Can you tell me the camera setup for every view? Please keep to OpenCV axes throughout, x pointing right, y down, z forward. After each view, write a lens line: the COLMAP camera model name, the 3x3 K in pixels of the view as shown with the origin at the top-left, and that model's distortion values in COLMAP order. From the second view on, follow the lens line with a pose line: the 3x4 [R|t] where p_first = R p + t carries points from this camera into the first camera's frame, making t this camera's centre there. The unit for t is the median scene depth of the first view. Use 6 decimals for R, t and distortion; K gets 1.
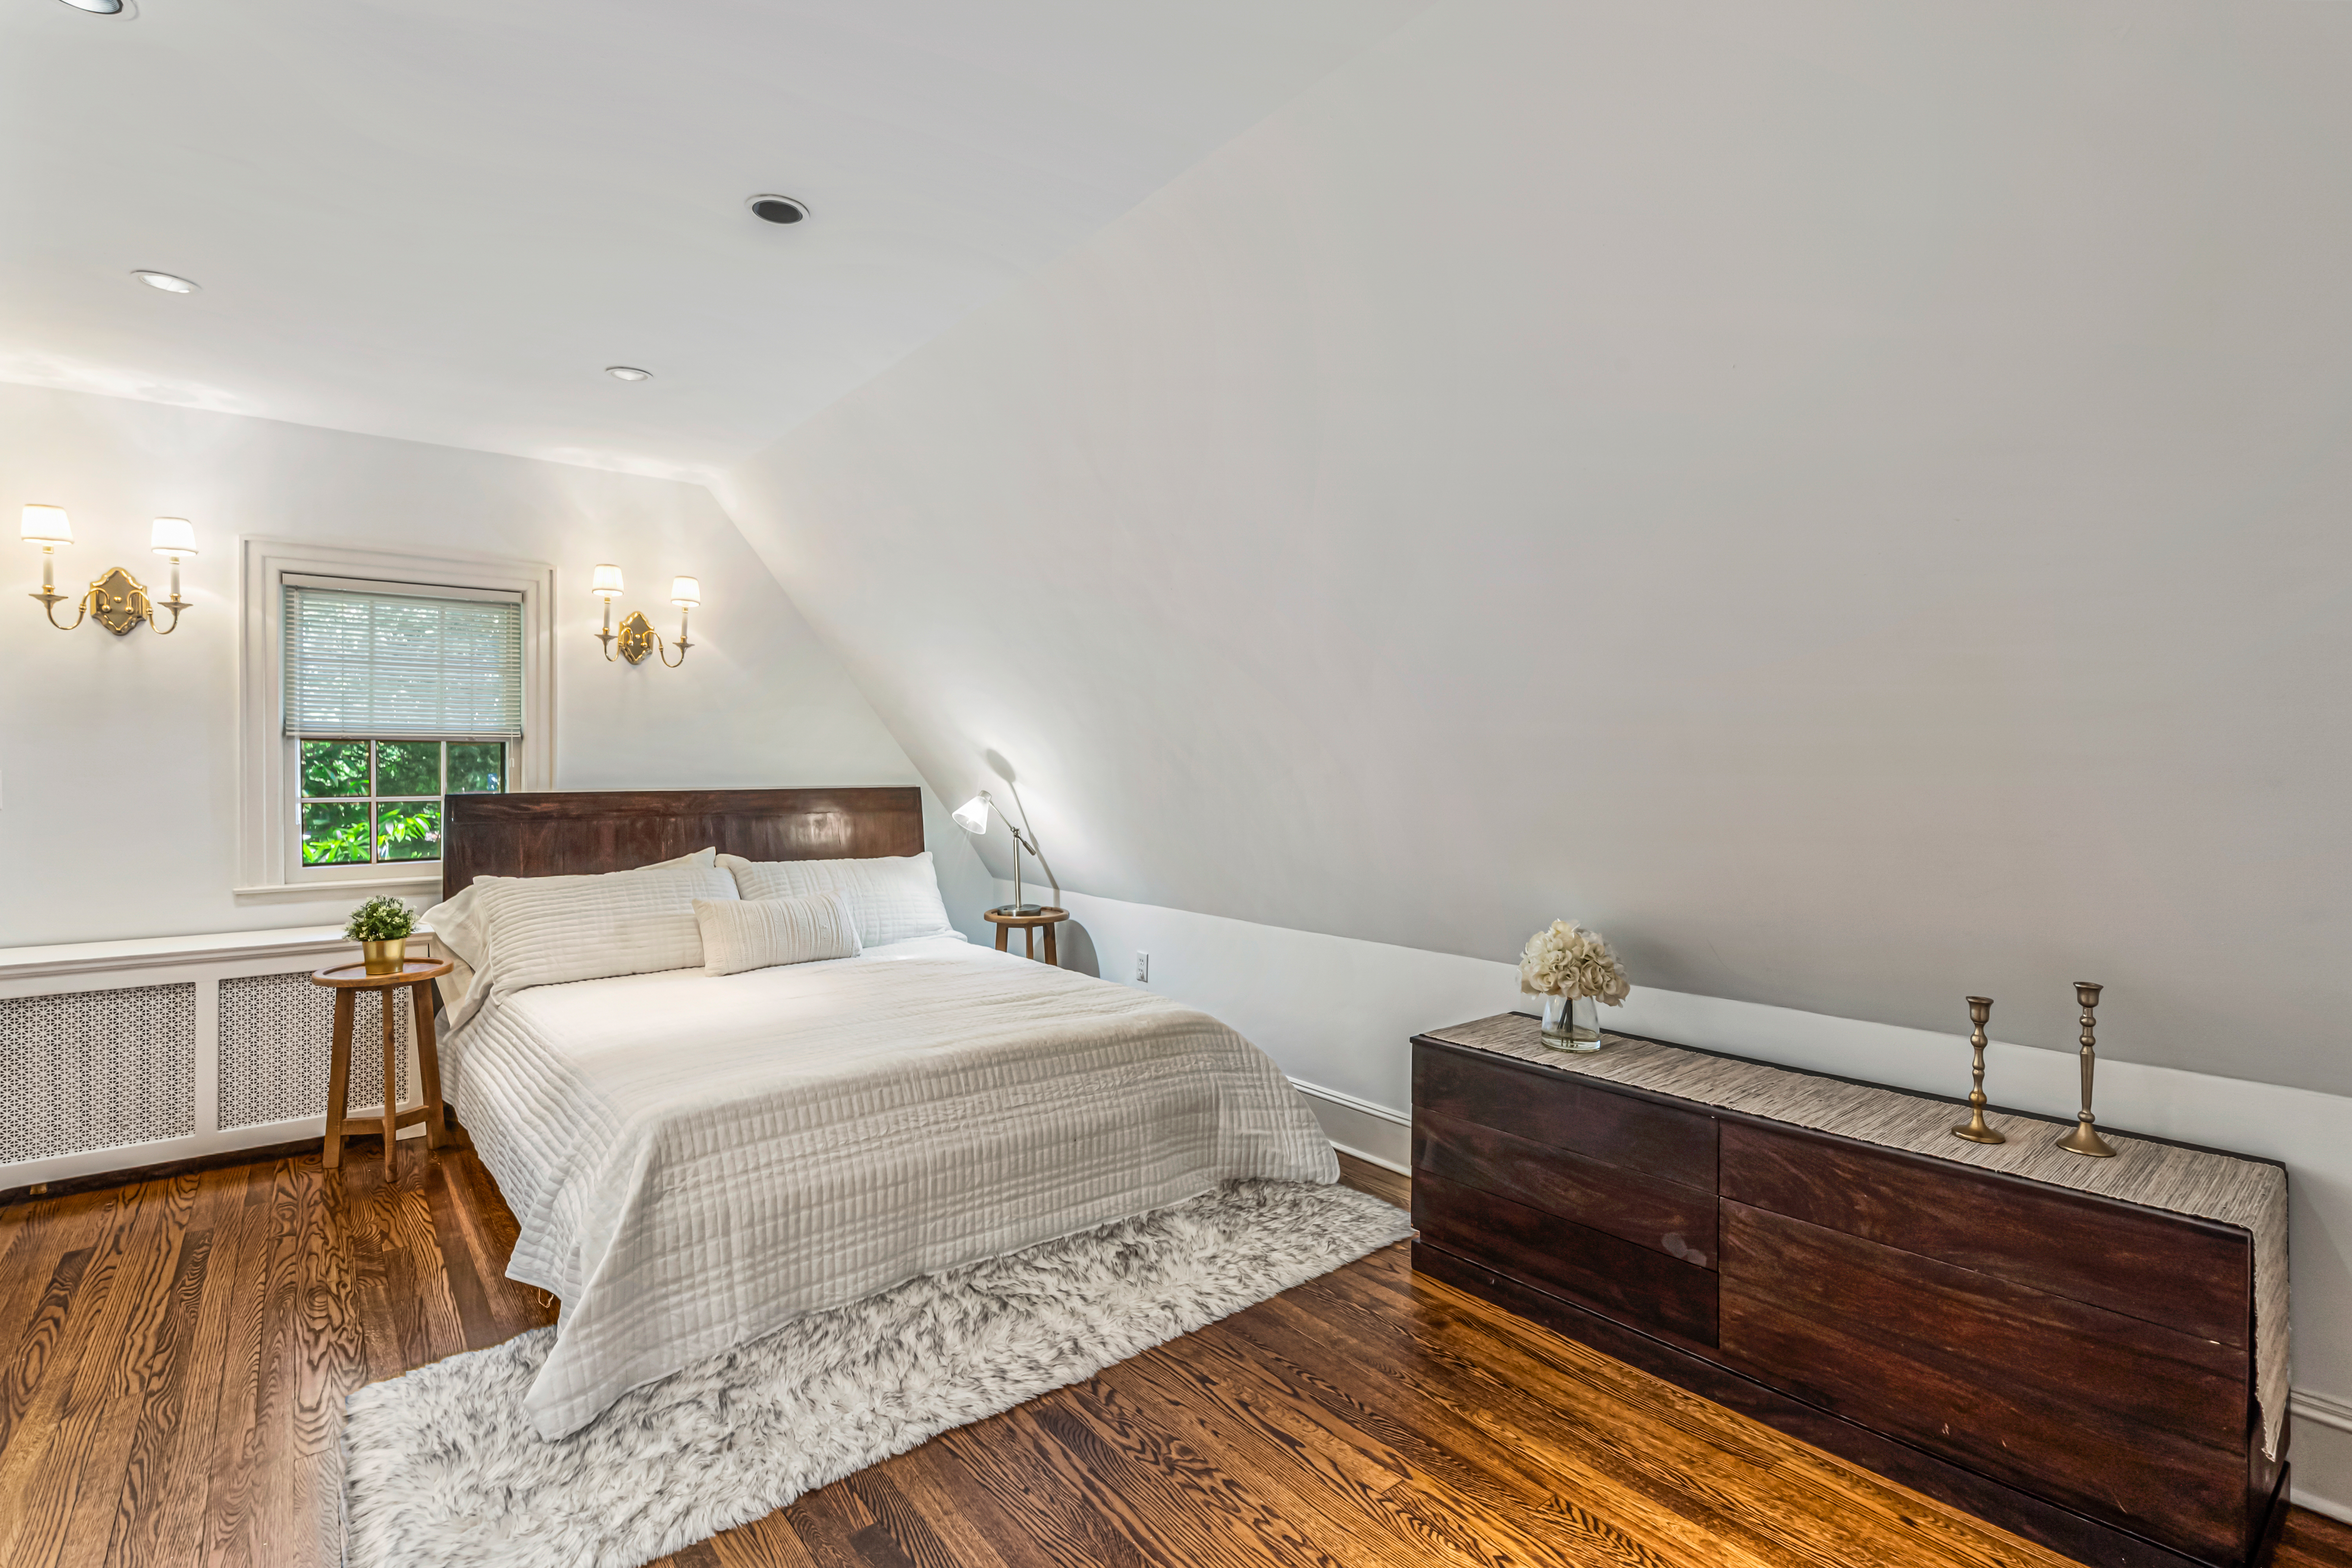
lens RADIAL K [[1110.8, 0, 1170.6], [0, 1110.8, 776.4], [0, 0, 1]] dist [0.002223, 0.000383]
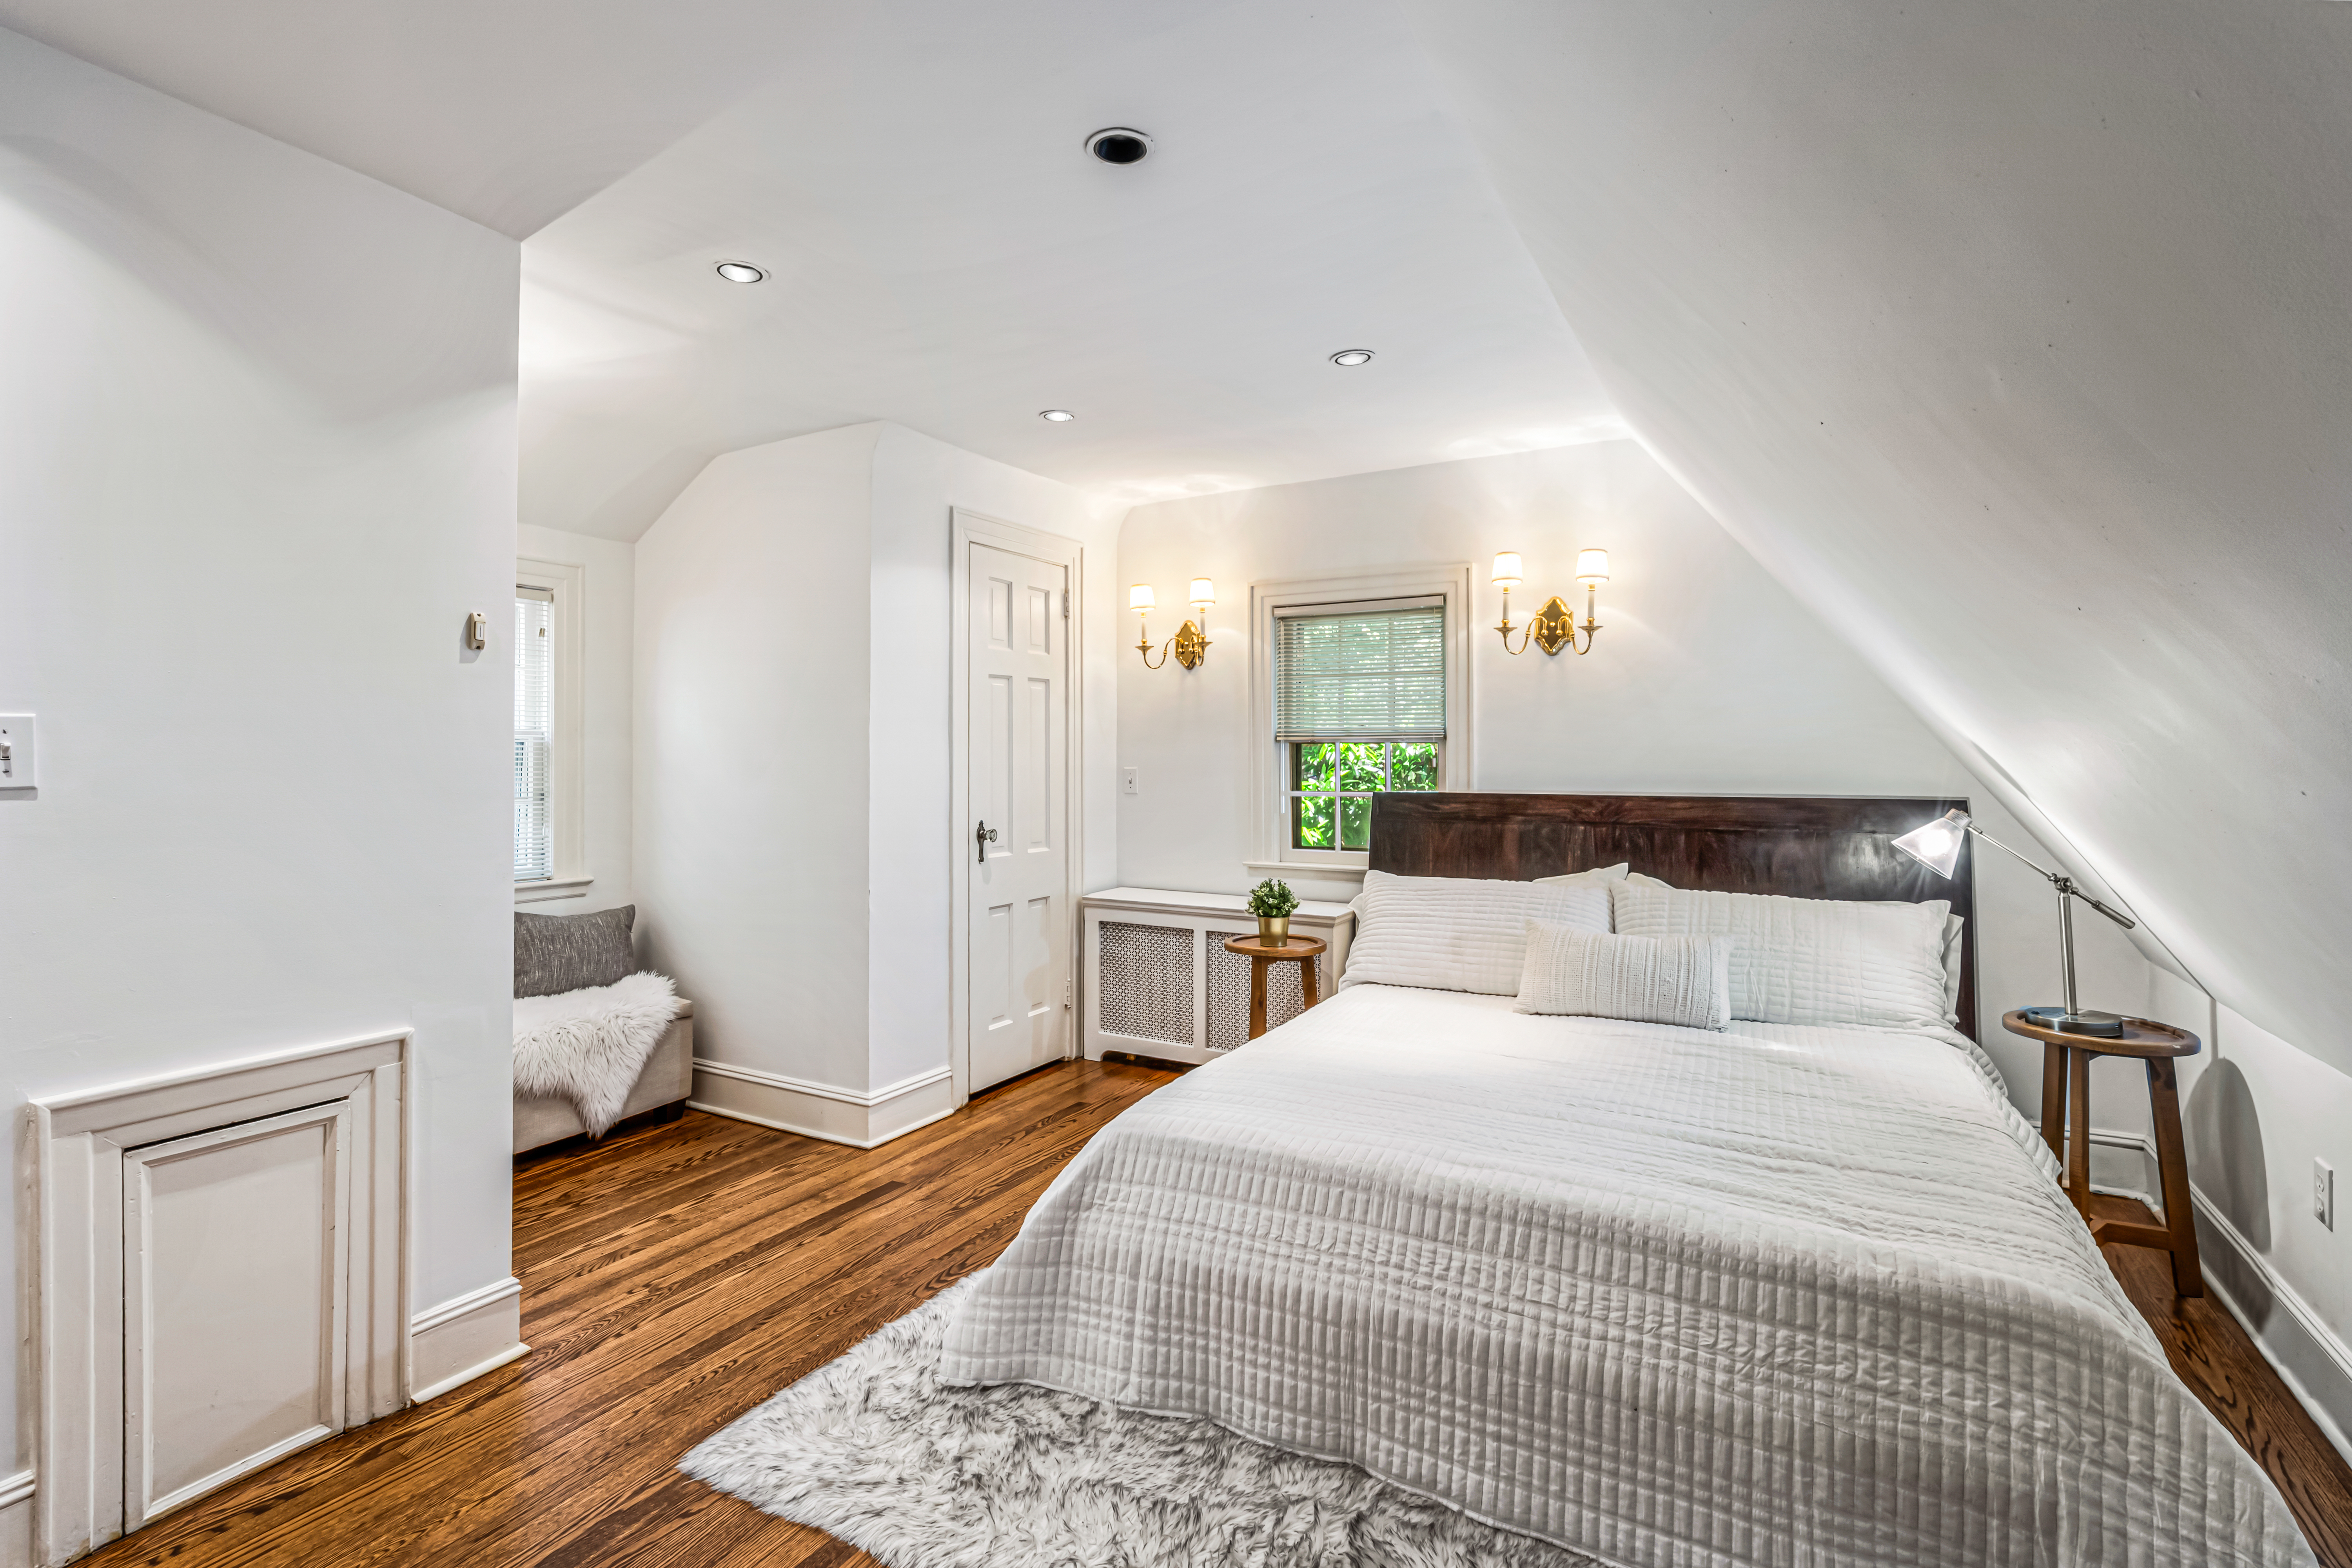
lens RADIAL K [[1110.8, 0, 1159.9], [0, 1110.8, 750.3], [0, 0, 1]] dist [0.002223, 0.000383]
pose [[0.353315, -0.008999, -0.935461, 0.320317], [-0.013661, 0.999797, -0.014777, -0.005921], [0.935405, 0.018000, 0.353121, 0.471077]]
